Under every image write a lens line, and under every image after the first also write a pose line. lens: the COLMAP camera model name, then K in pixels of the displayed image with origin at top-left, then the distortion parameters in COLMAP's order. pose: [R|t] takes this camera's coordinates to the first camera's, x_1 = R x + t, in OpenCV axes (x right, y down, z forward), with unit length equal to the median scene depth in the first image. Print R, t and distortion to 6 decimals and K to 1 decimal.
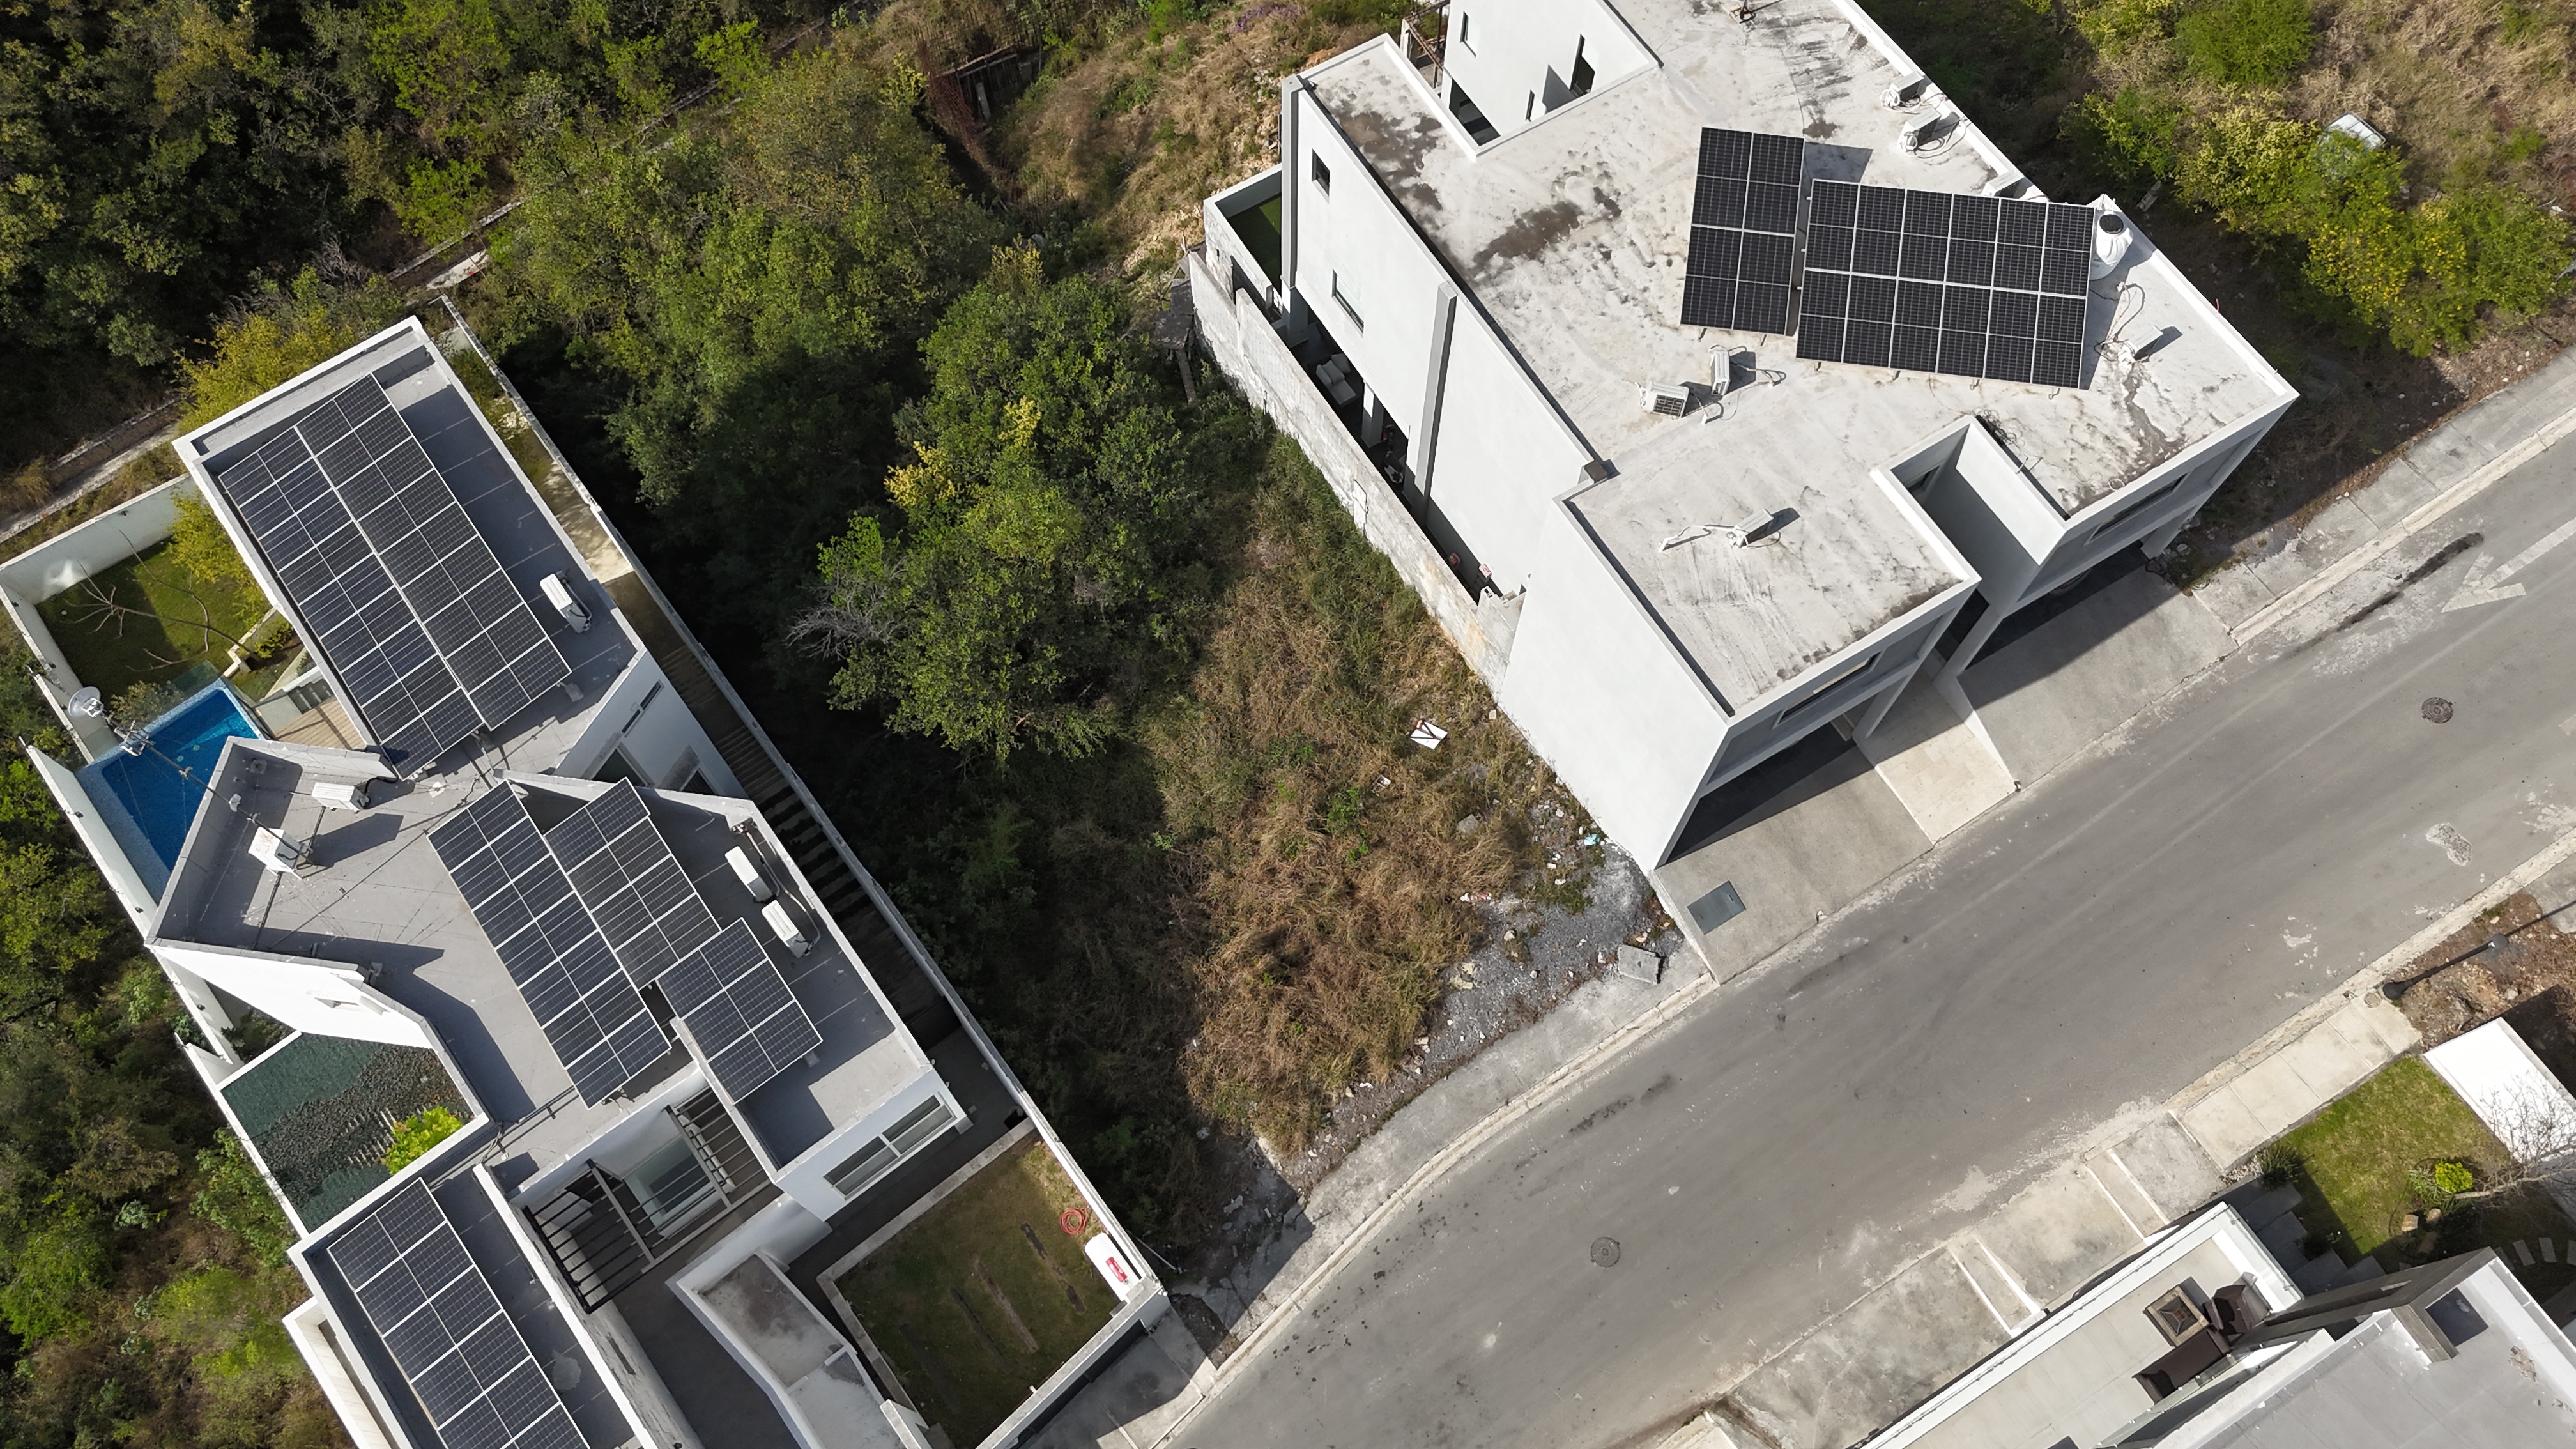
lens RADIAL K [[1898.5, 0, 1290.1], [0, 1898.5, 712.9], [0, 0, 1]] dist [0.061917, -0.058002]
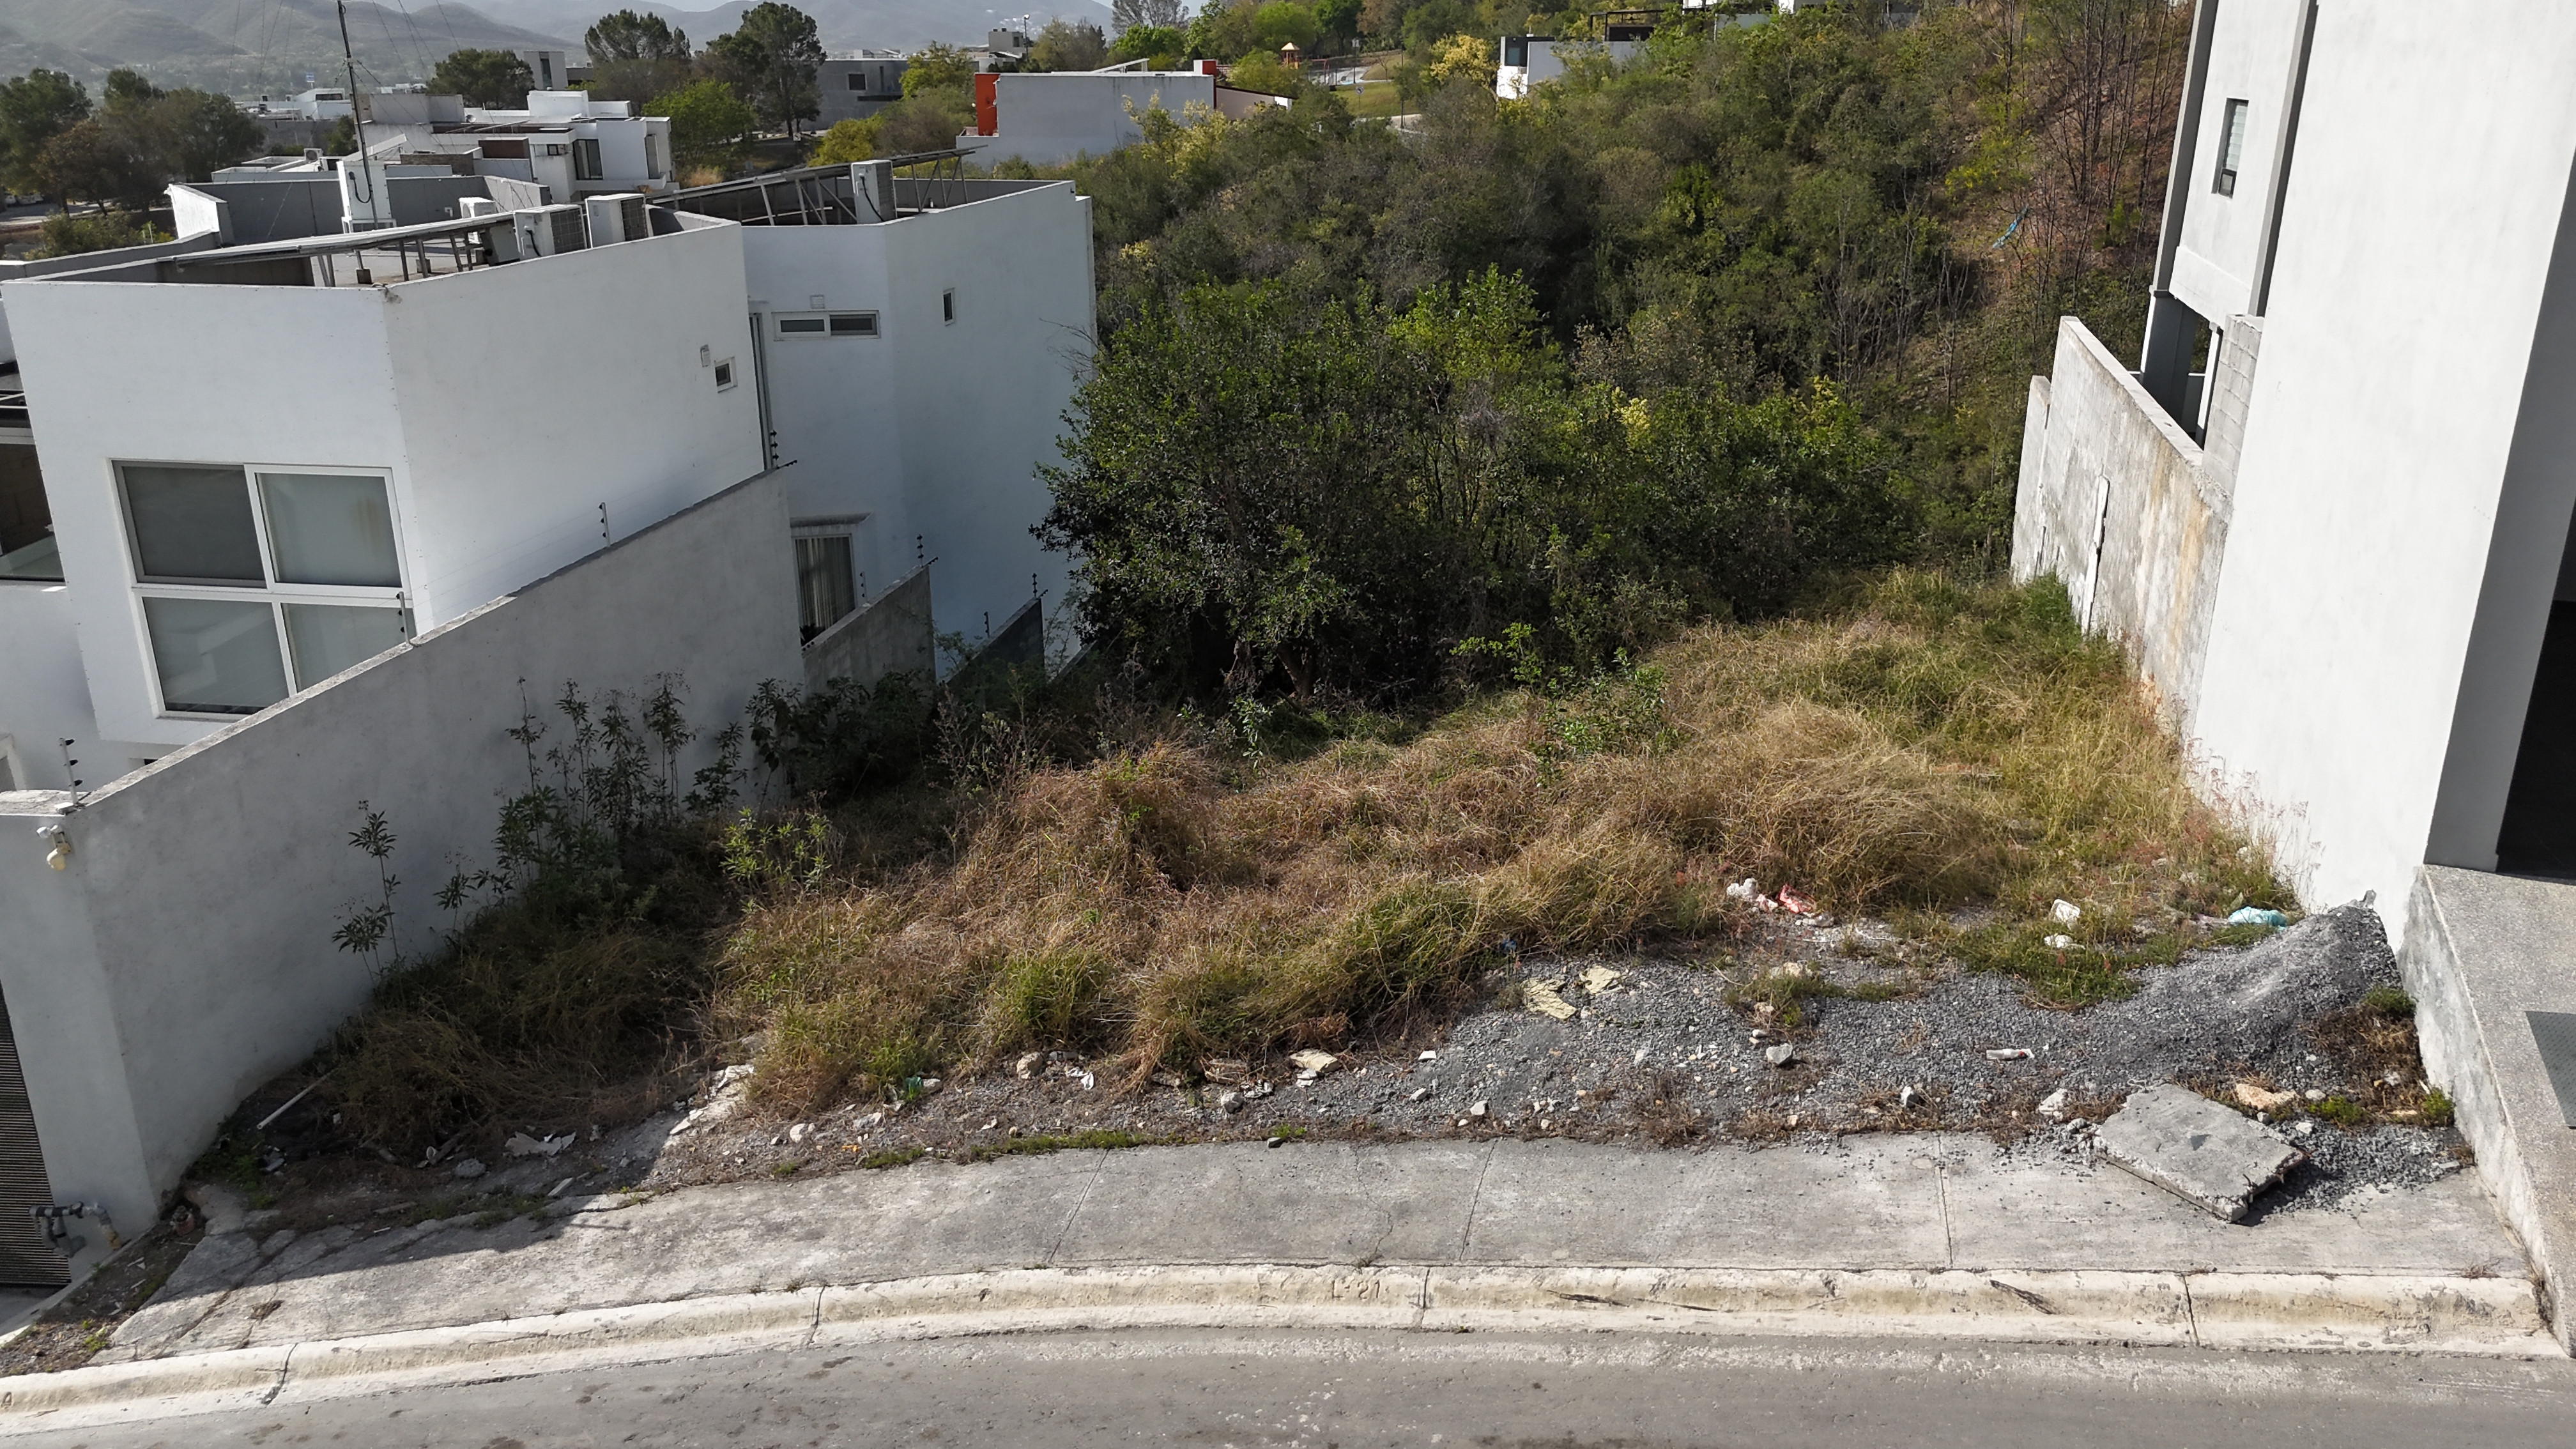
lens RADIAL K [[1898.5, 0, 1291.8], [0, 1898.5, 726.4], [0, 0, 1]] dist [0.061917, -0.058002]
pose [[0.688028, 0.235786, -0.686310, 0.256720], [-0.659430, 0.597937, -0.455657, 0.279833], [0.302933, 0.766079, 0.566882, 0.806926]]
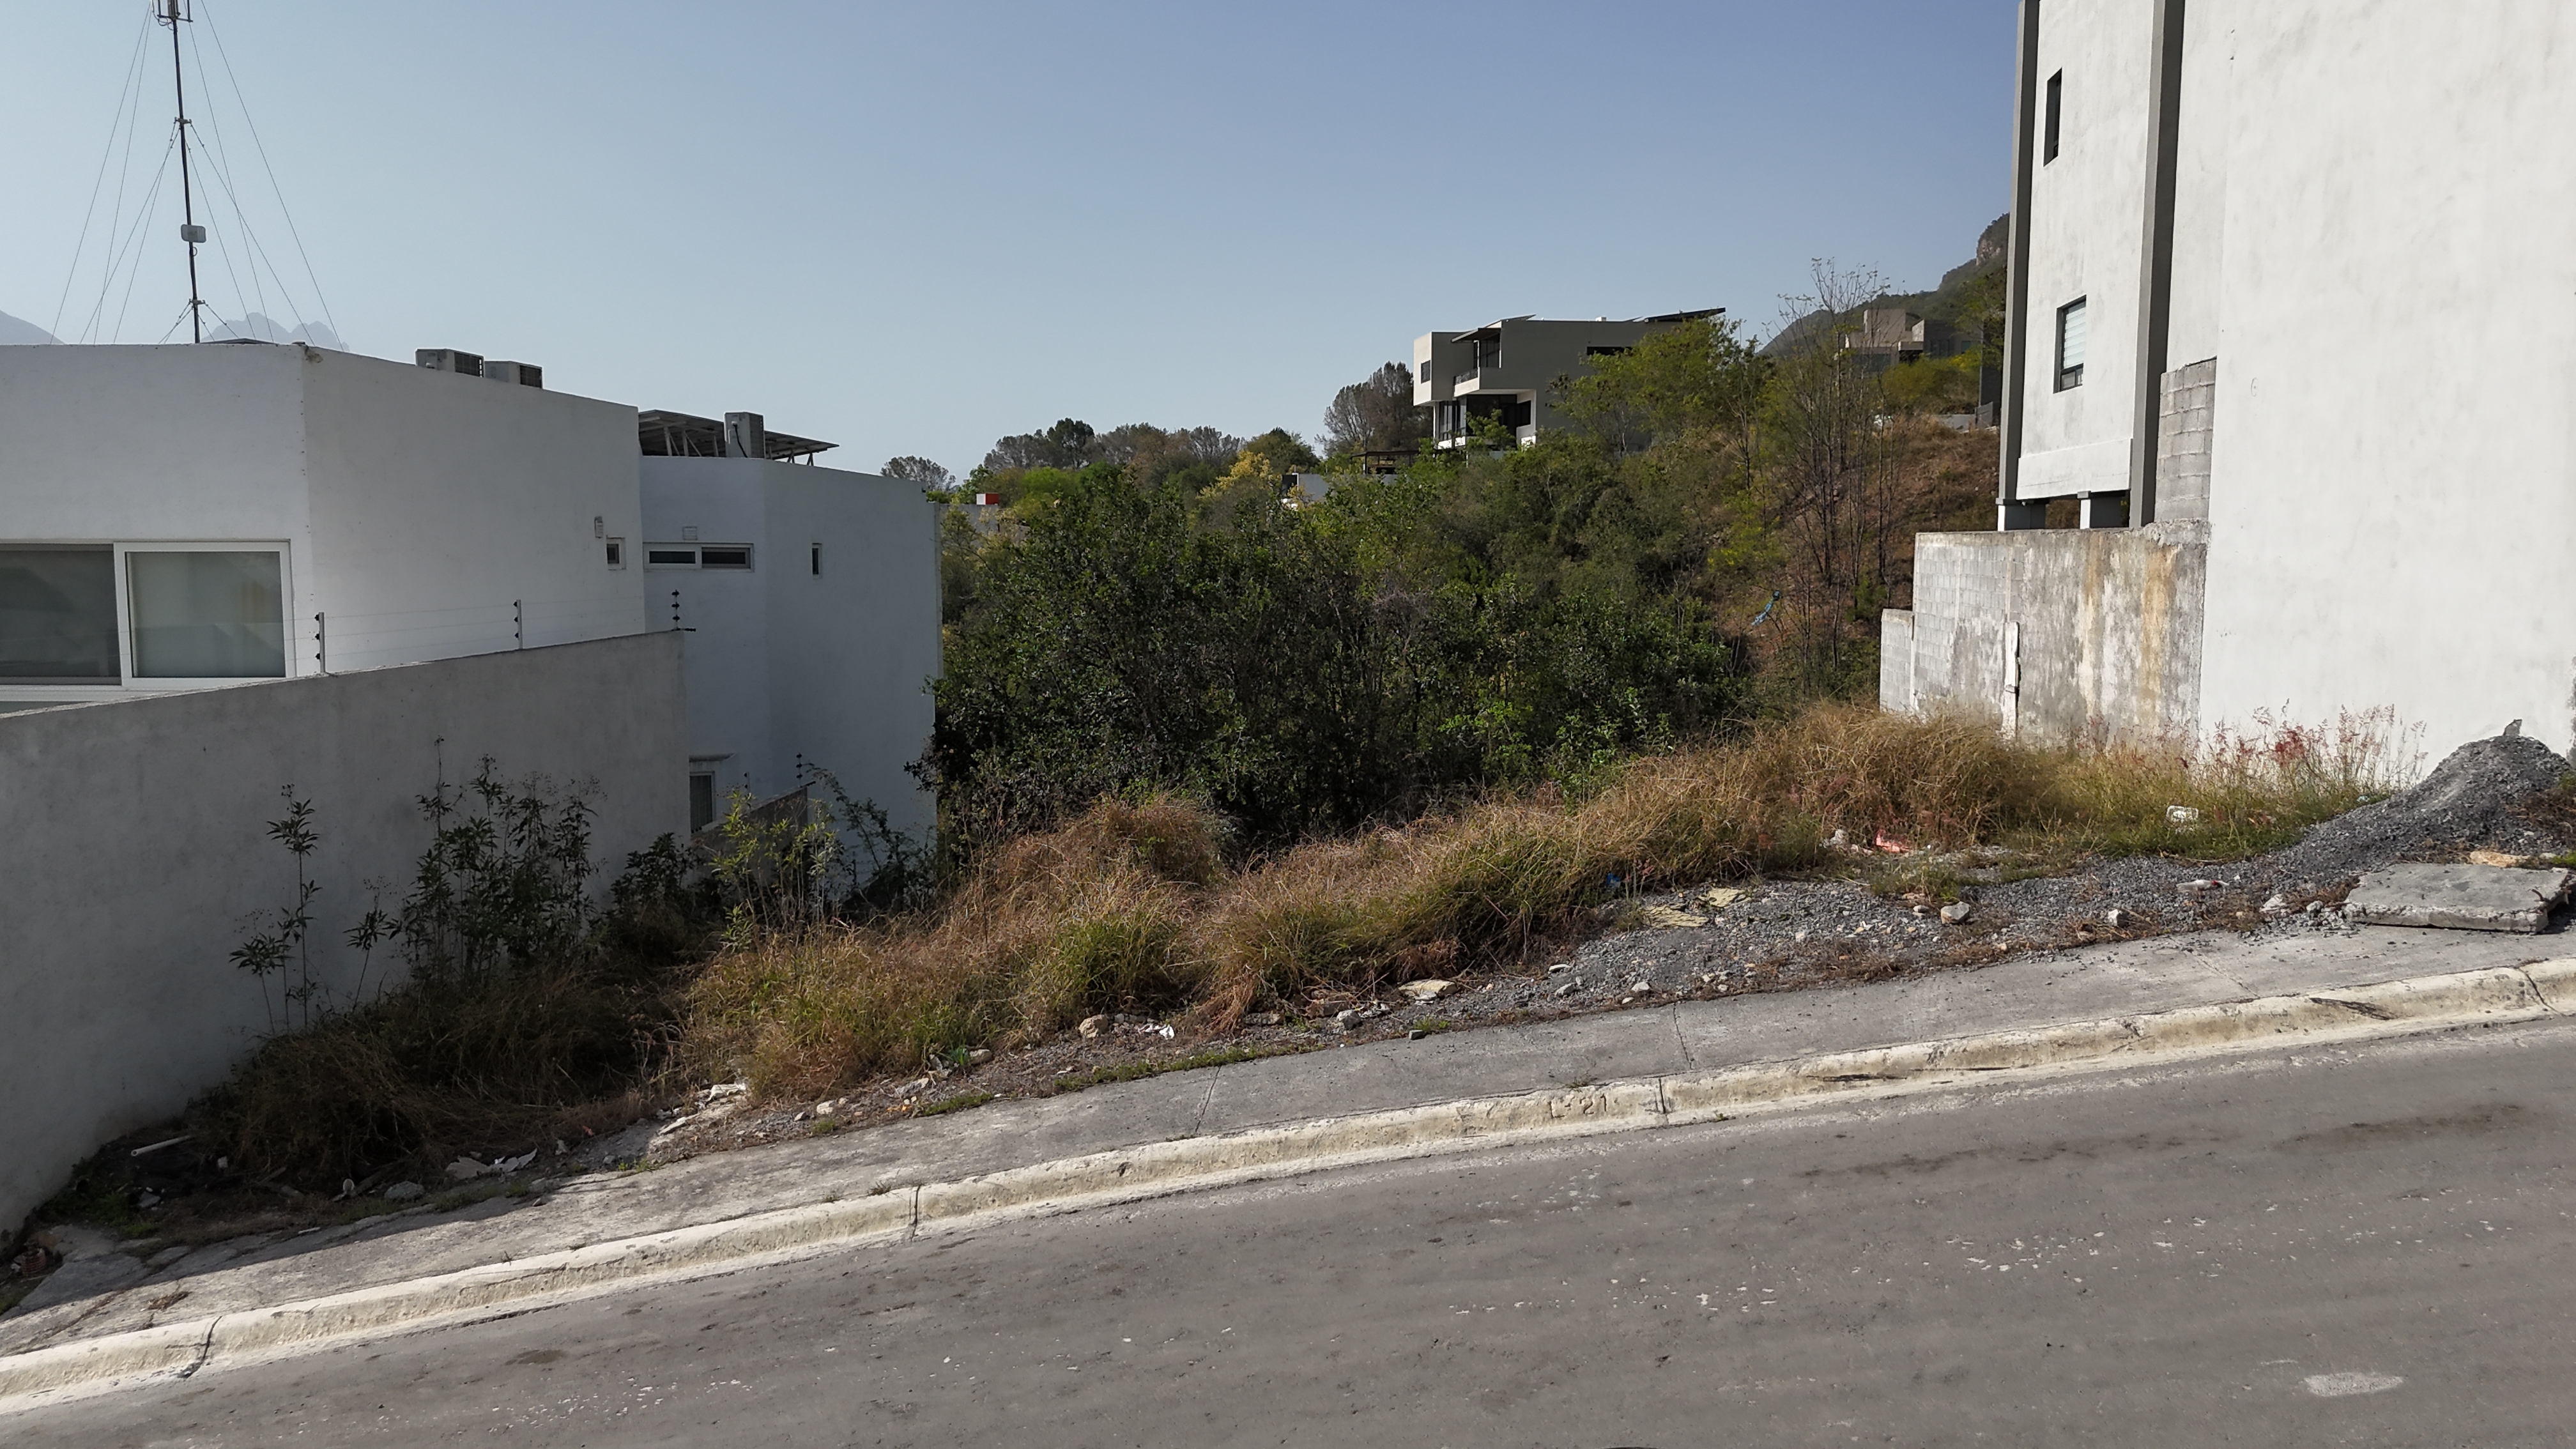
lens RADIAL K [[1898.5, 0, 1291.2], [0, 1898.5, 729.7], [0, 0, 1]] dist [0.061917, -0.058002]
pose [[0.777356, 0.055164, -0.626638, 0.217460], [-0.571264, 0.478997, -0.666498, 0.342776], [0.263391, 0.876082, 0.403864, 0.871774]]
